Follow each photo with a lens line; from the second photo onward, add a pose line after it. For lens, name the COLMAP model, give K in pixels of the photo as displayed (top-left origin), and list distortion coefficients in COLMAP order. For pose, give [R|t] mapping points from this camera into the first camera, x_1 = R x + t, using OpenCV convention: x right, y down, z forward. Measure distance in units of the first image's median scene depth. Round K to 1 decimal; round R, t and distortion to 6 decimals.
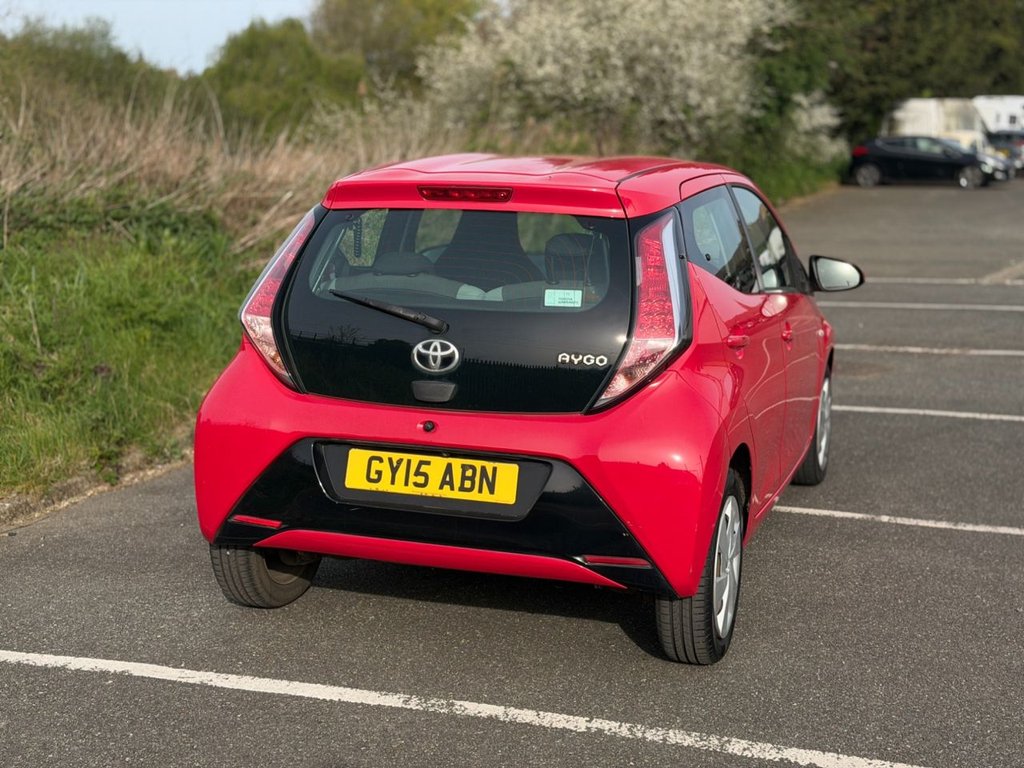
lens RADIAL K [[1427.9, 0, 513.8], [0, 1427.9, 382.3], [0, 0, 1]] dist [0.125695, 0.000000]
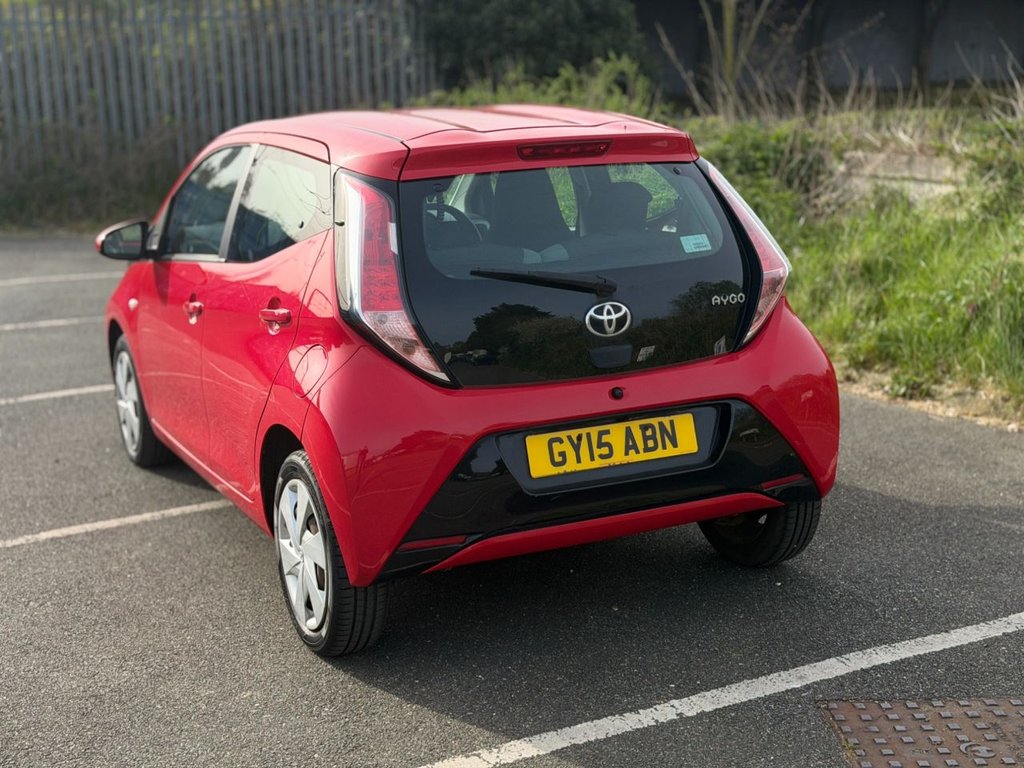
lens RADIAL K [[1427.9, 0, 507.7], [0, 1427.9, 376.6], [0, 0, 1]] dist [0.125695, 0.000000]
pose [[0.709300, -0.178851, 0.681840, -0.739998], [0.156545, 0.983089, 0.095020, -0.080092], [-0.687304, 0.039341, 0.725303, 0.342076]]
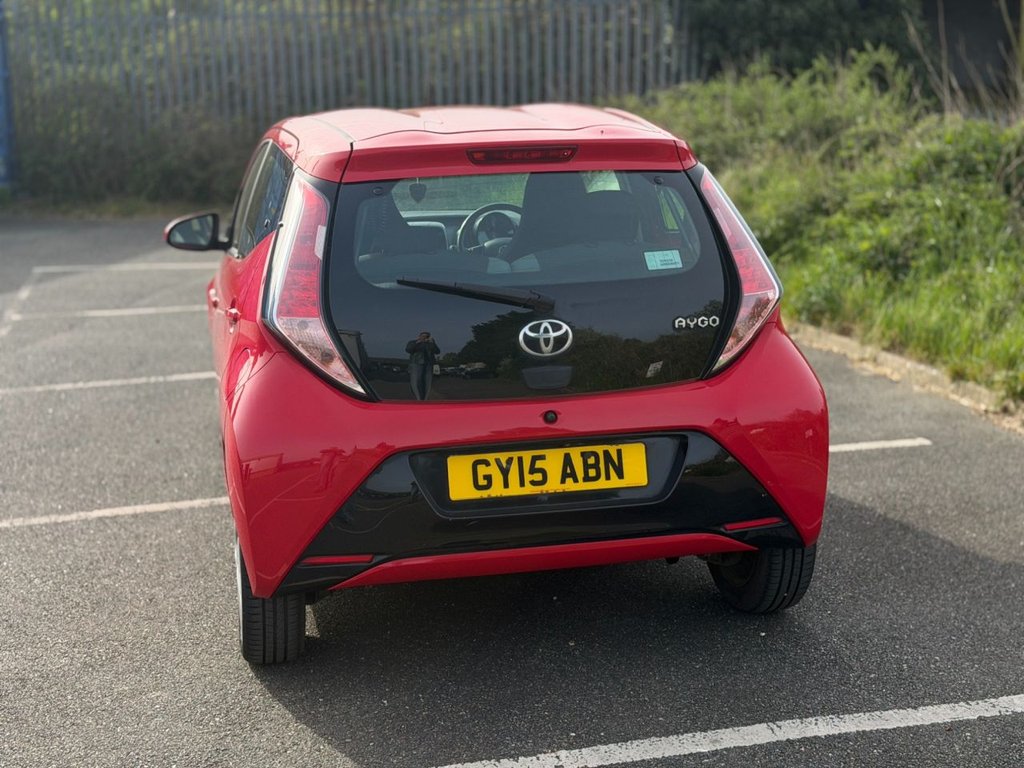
lens RADIAL K [[1427.9, 0, 508.3], [0, 1427.9, 393.7], [0, 0, 1]] dist [0.125695, 0.000000]
pose [[0.854951, -0.142198, 0.498837, -0.511885], [0.116822, 0.989768, 0.081923, -0.058406], [-0.505383, -0.011765, 0.862815, 0.229518]]
